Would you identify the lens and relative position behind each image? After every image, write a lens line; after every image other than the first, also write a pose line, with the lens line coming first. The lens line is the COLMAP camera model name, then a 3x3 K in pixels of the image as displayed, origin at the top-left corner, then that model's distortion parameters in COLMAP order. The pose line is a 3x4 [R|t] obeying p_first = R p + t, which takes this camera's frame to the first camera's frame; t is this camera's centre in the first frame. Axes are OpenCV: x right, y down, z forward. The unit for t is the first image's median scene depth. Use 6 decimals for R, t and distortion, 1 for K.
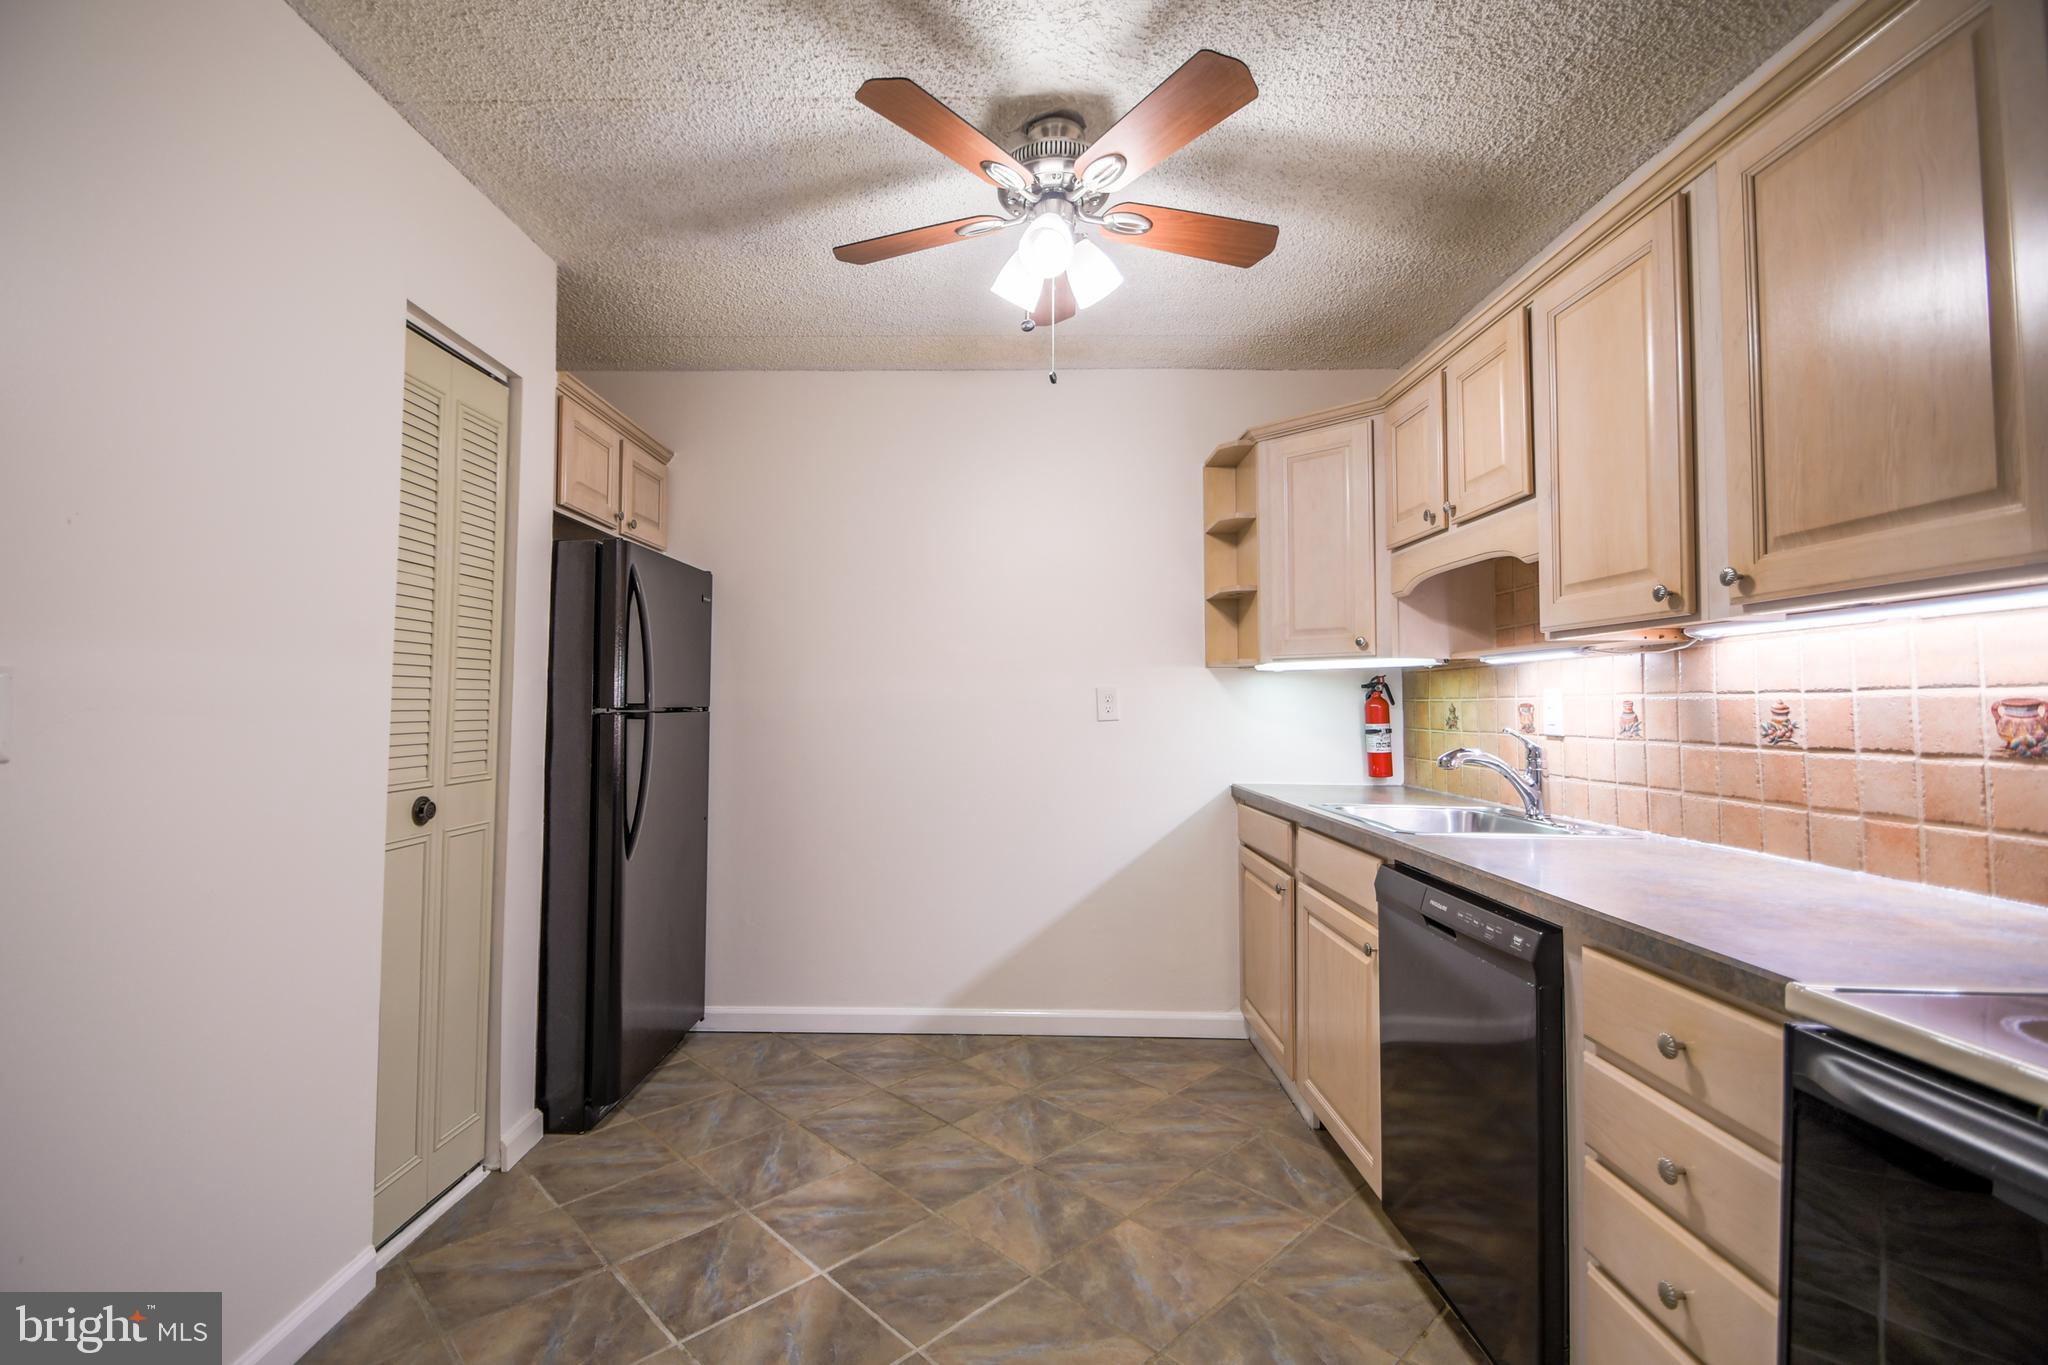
lens RADIAL K [[886.0, 0, 991.7], [0, 886.0, 671.1], [0, 0, 1]] dist [0.002513, -0.015276]
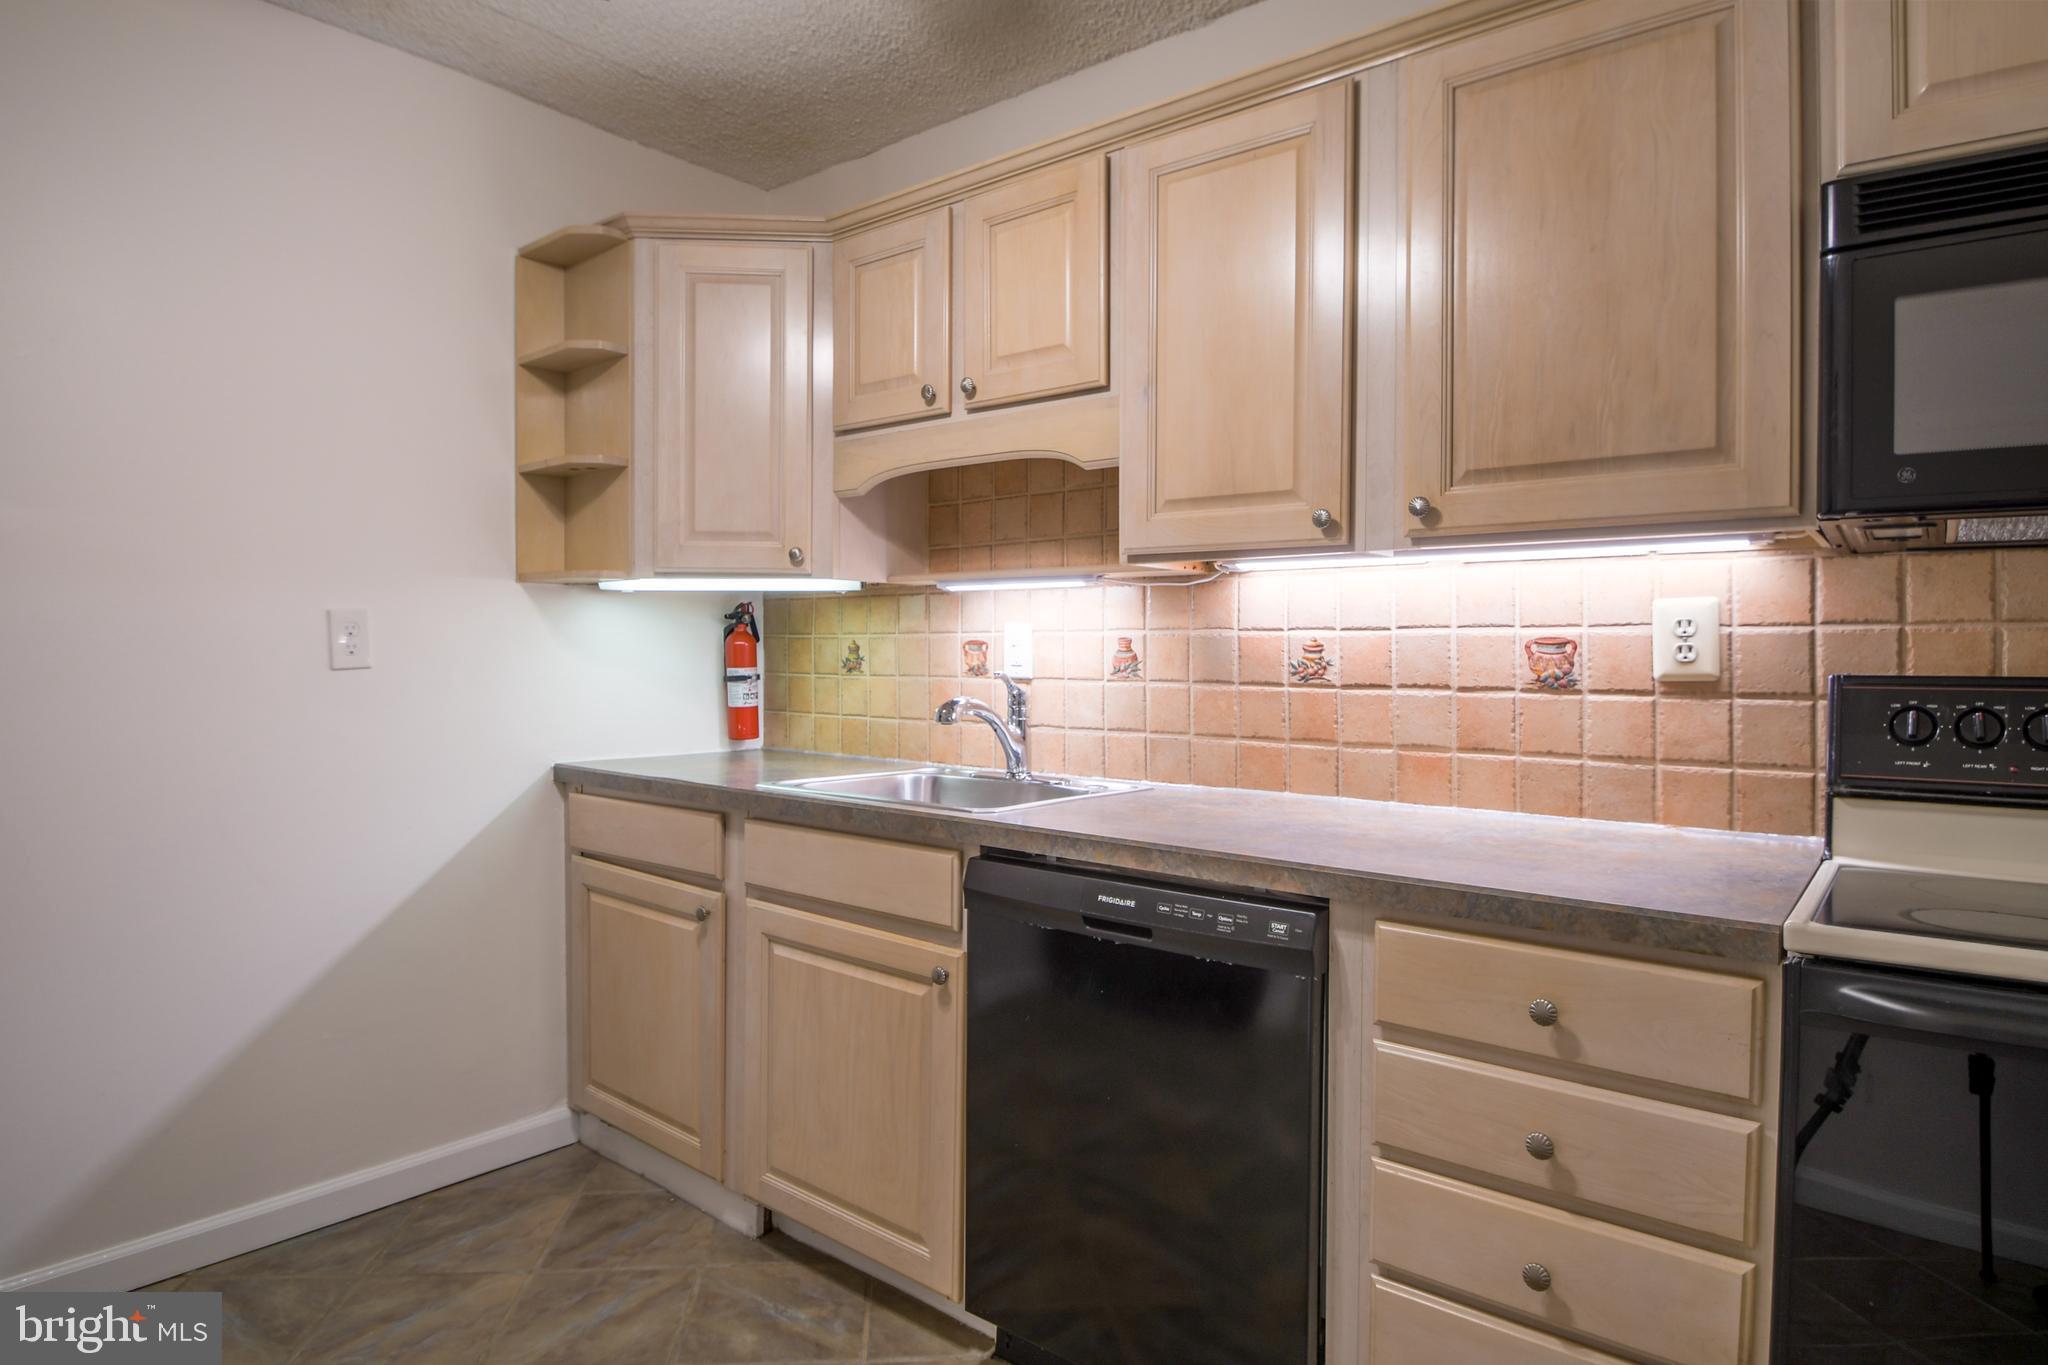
lens RADIAL K [[1146.4, 0, 958.7], [0, 1146.4, 666.5], [0, 0, 1]] dist [-0.023586, 0.000243]
pose [[0.639009, -0.014882, 0.769055, -0.311929], [-0.030164, 0.998559, 0.044386, 0.018065], [-0.768607, -0.051561, 0.637639, 0.429548]]
